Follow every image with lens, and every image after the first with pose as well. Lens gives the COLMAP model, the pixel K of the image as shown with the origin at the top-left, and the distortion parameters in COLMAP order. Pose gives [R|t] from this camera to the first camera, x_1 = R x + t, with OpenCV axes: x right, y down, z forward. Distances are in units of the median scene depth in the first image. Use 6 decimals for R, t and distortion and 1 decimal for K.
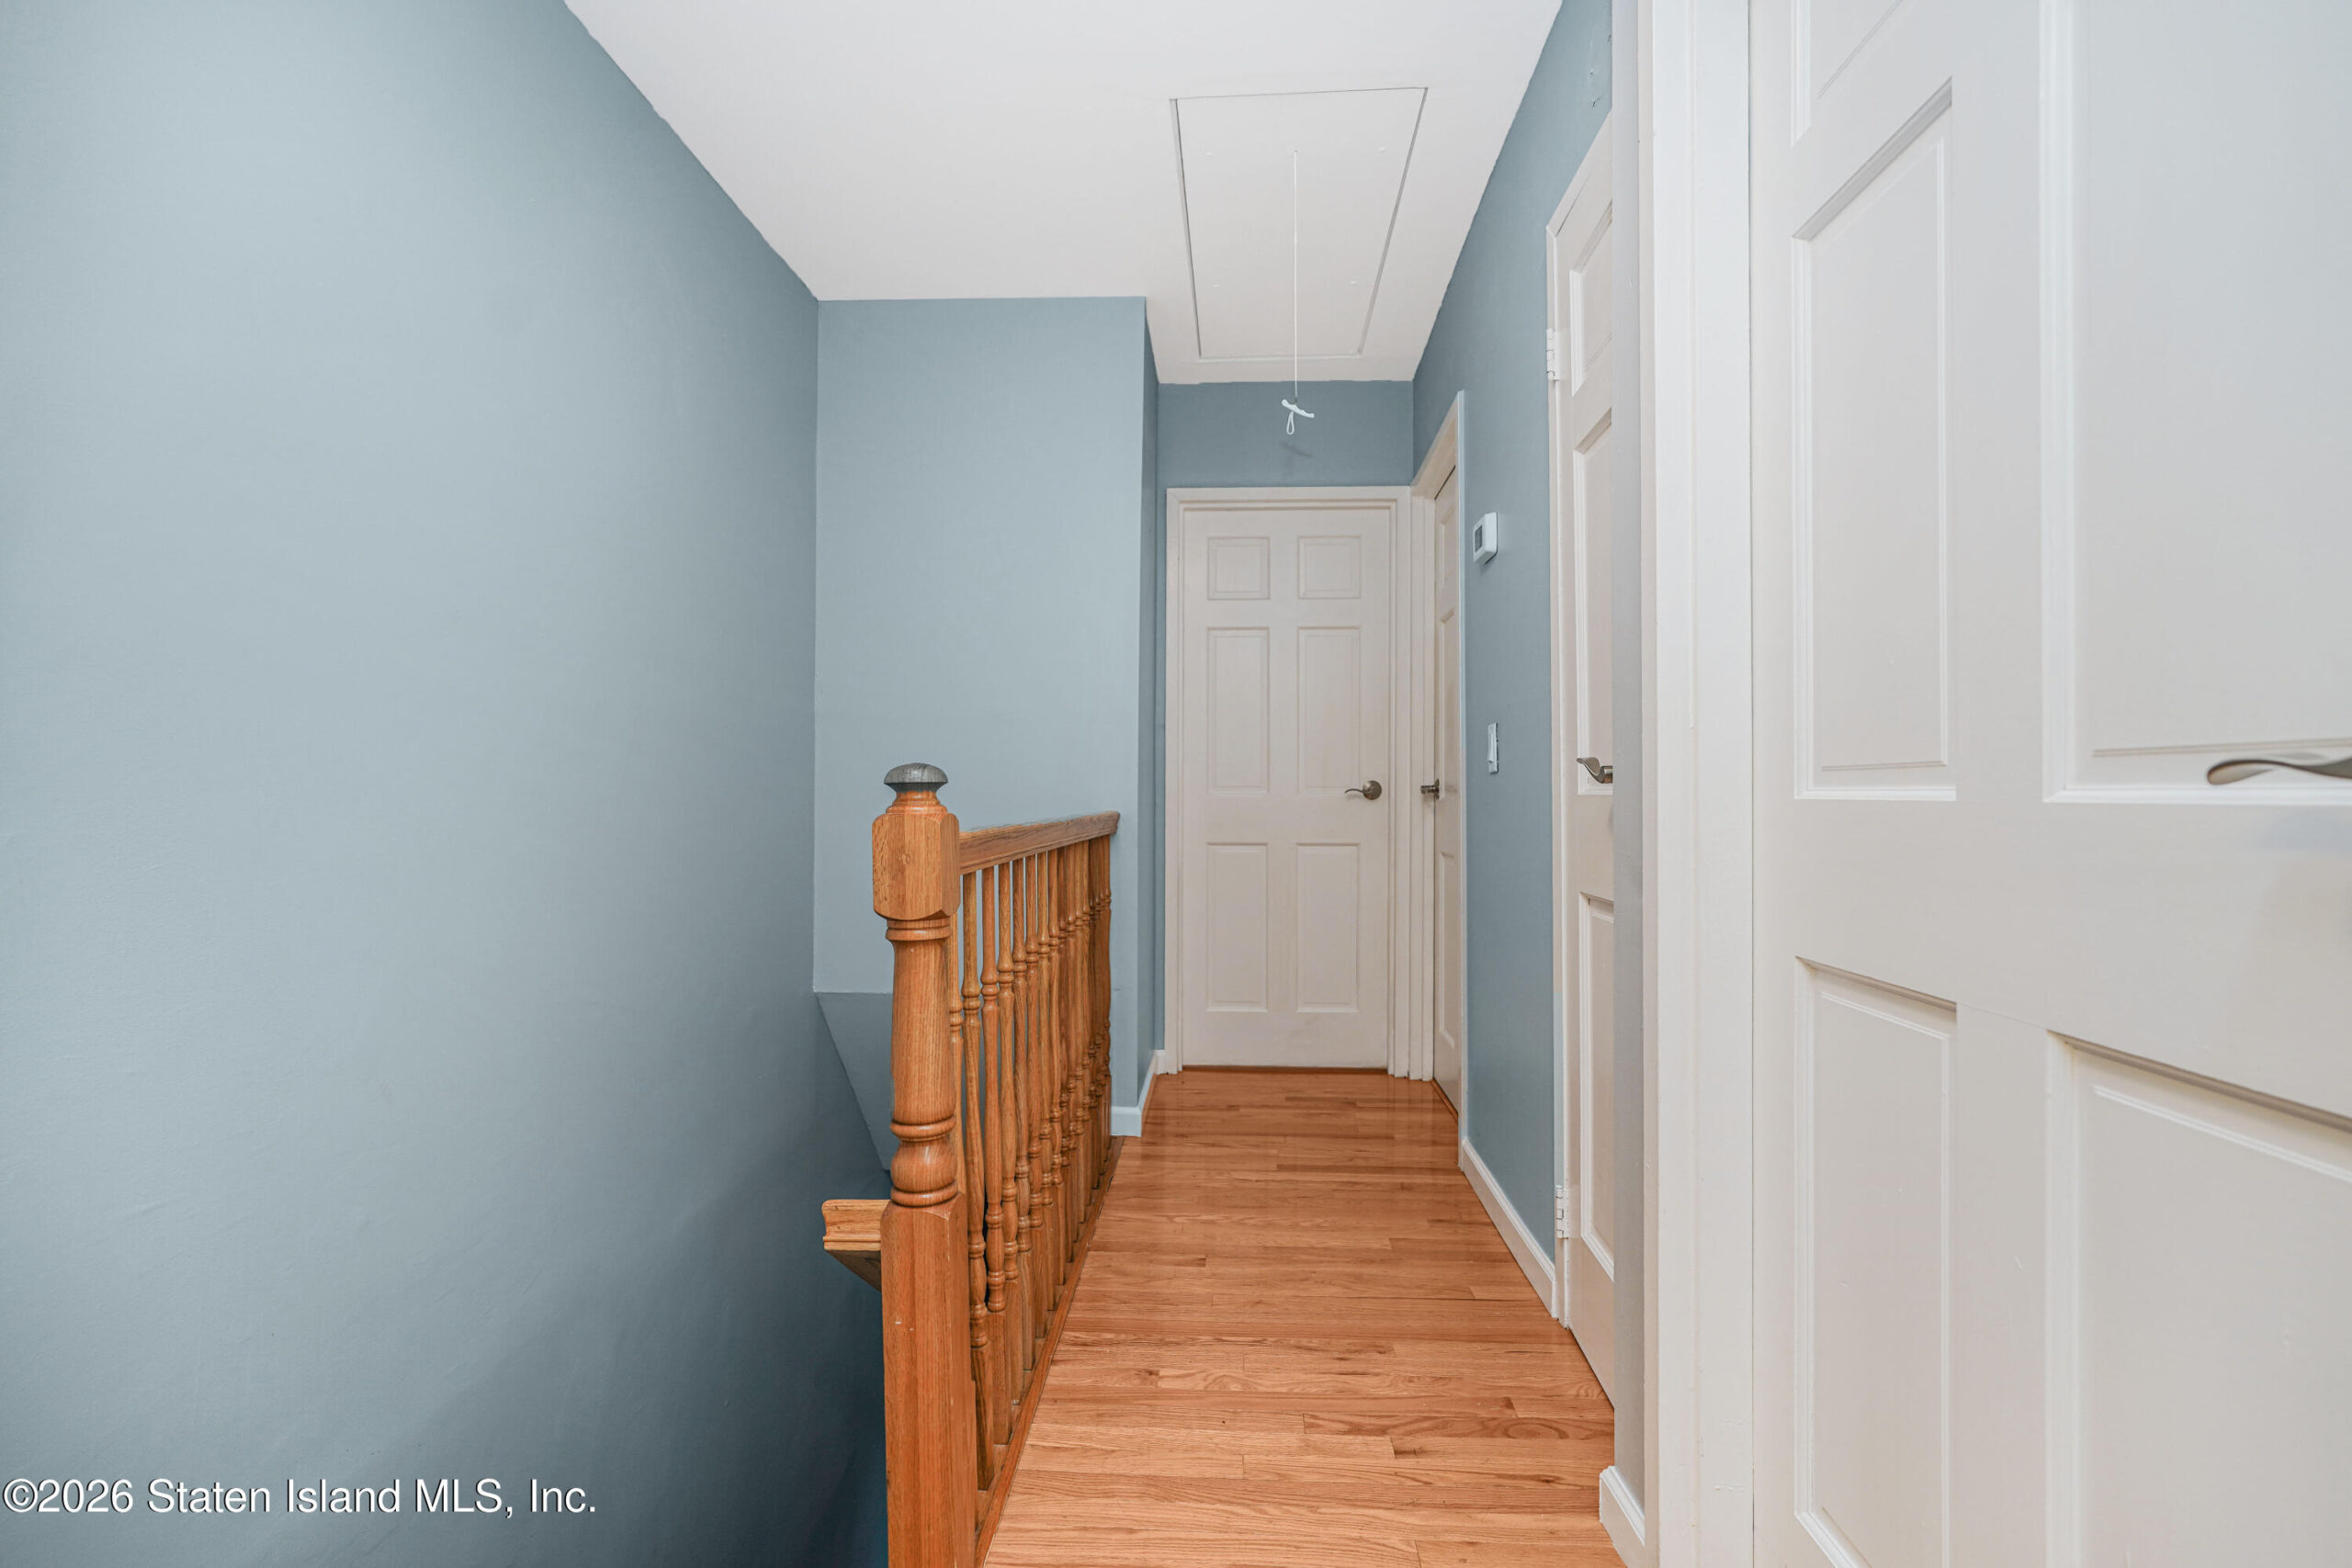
lens RADIAL K [[1051.0, 0, 1184.7], [0, 1051.0, 782.2], [0, 0, 1]] dist [-0.001664, -0.000100]
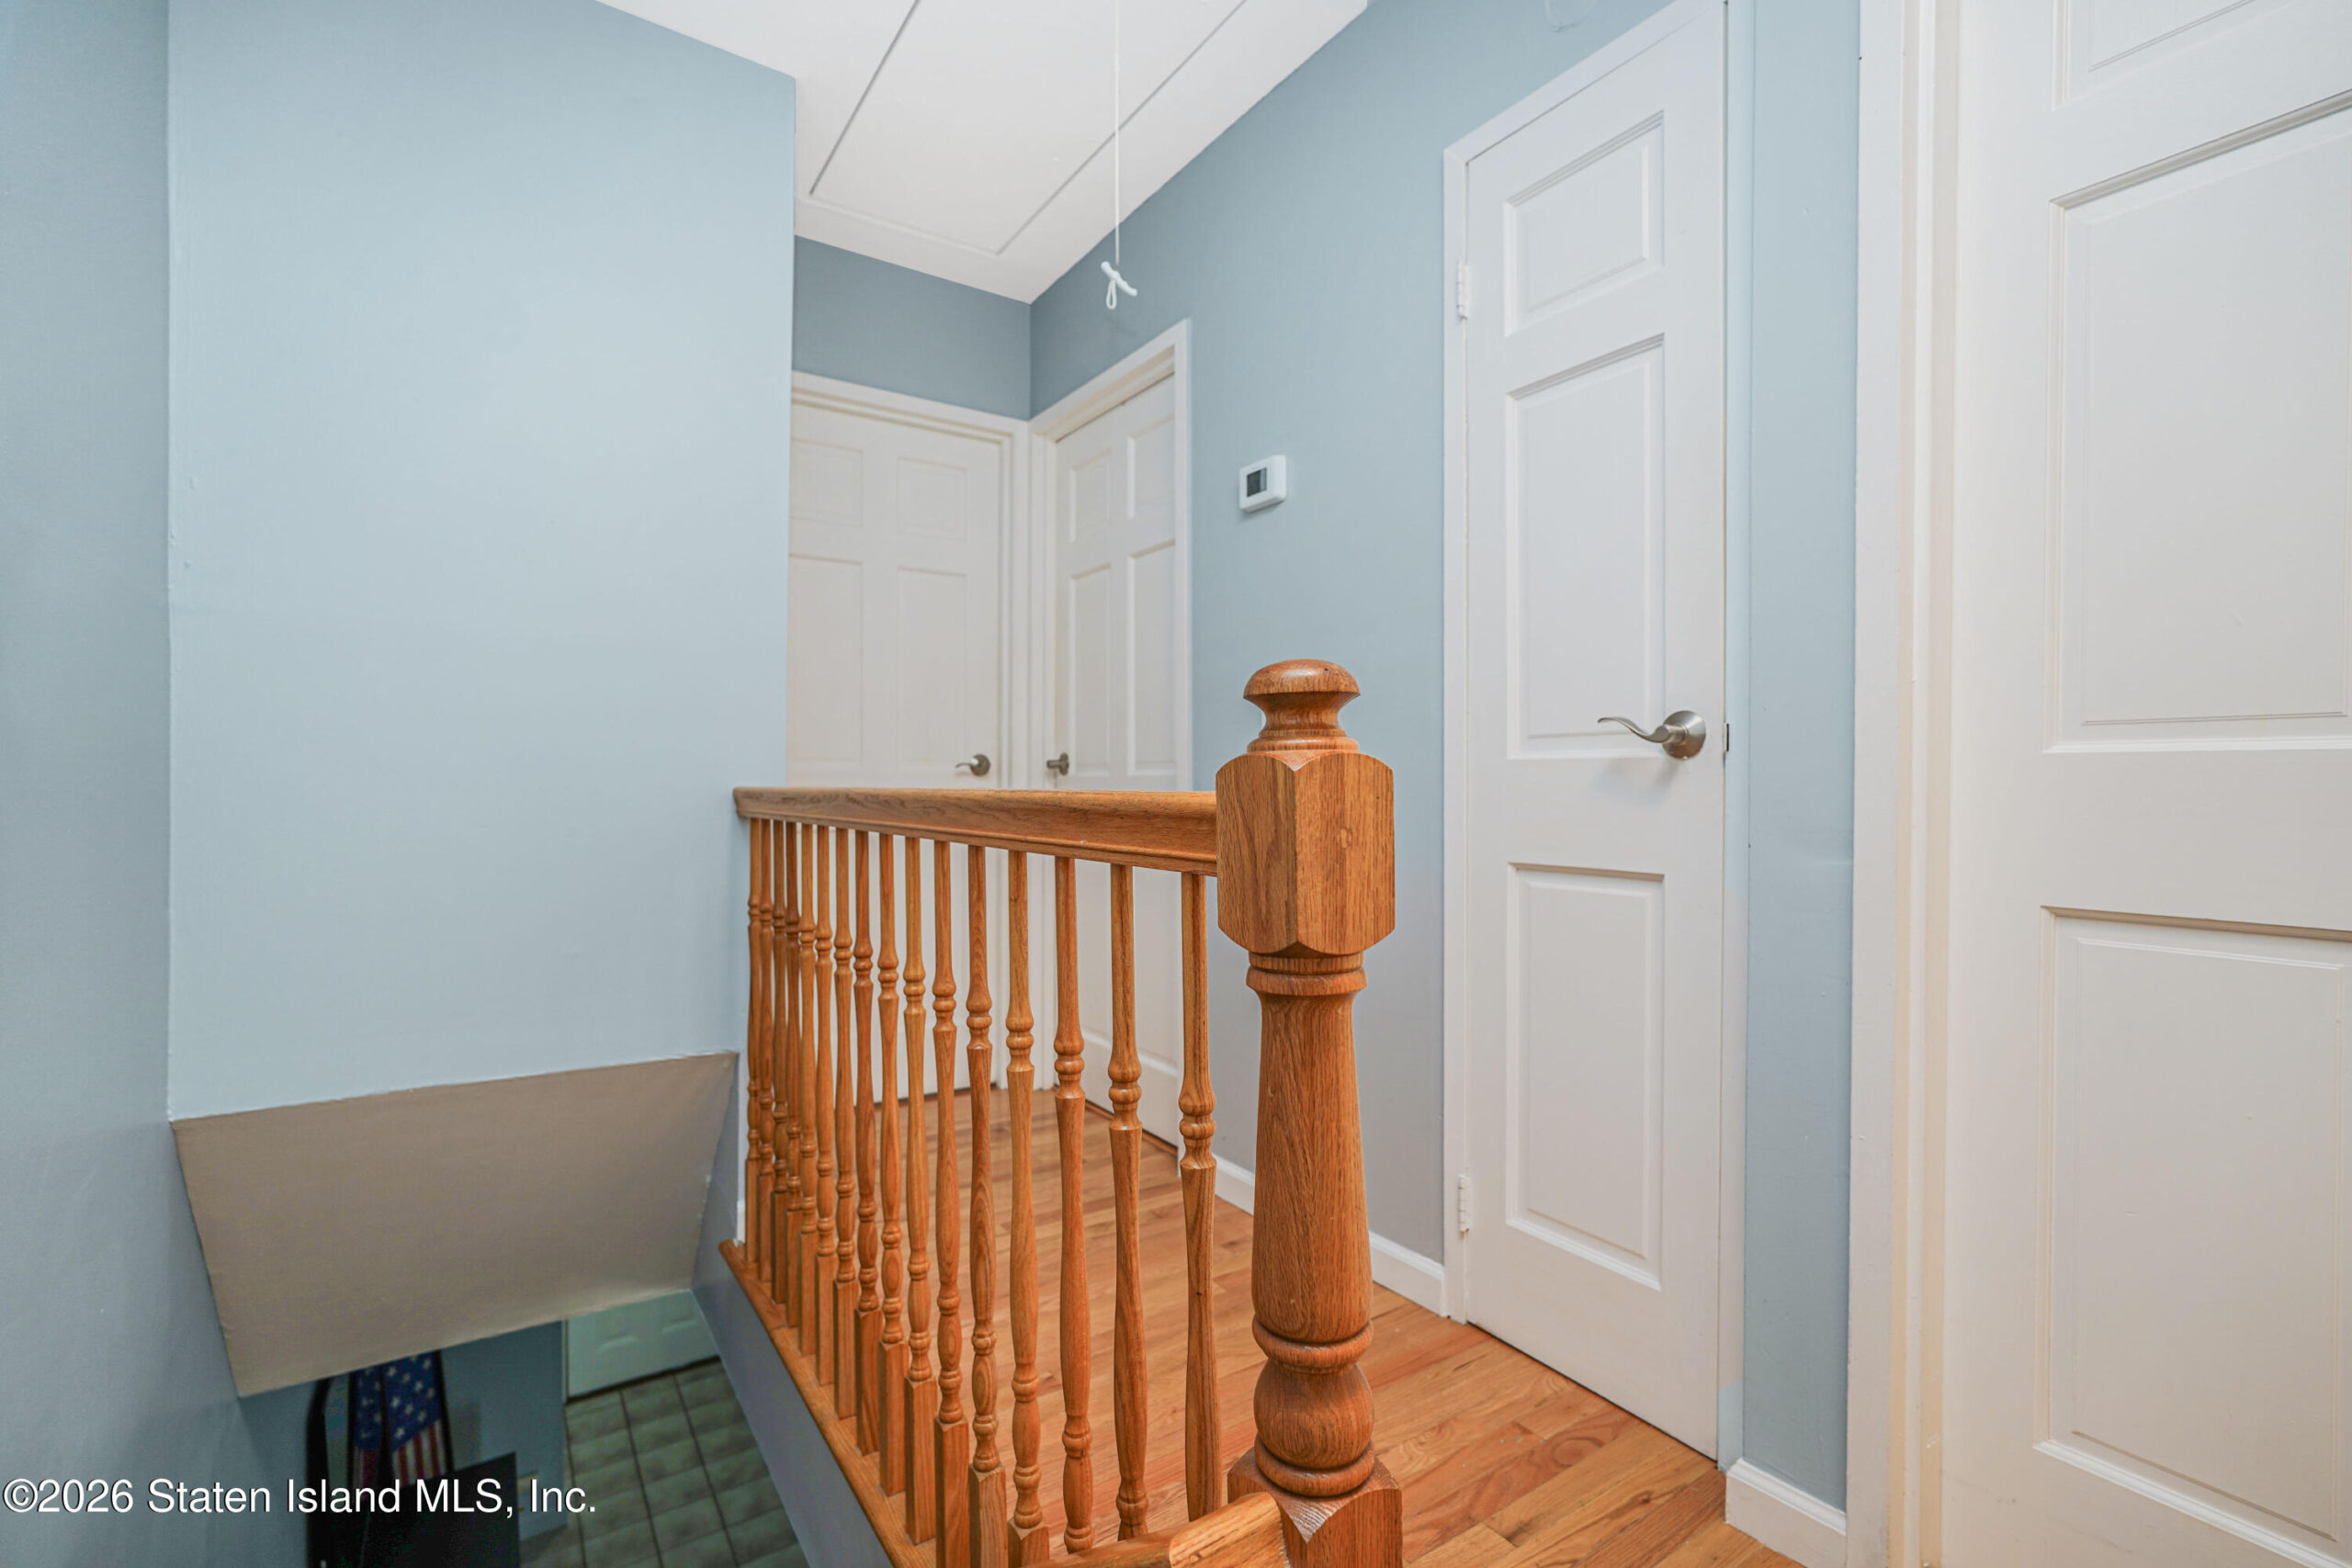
lens RADIAL K [[1051.0, 0, 1184.7], [0, 1051.0, 782.2], [0, 0, 1]] dist [-0.001664, -0.000100]
pose [[0.796373, 0.002747, 0.604800, -0.404378], [-0.008907, 0.999934, 0.007188, 0.026396], [-0.604741, -0.011111, 0.796345, 0.394931]]
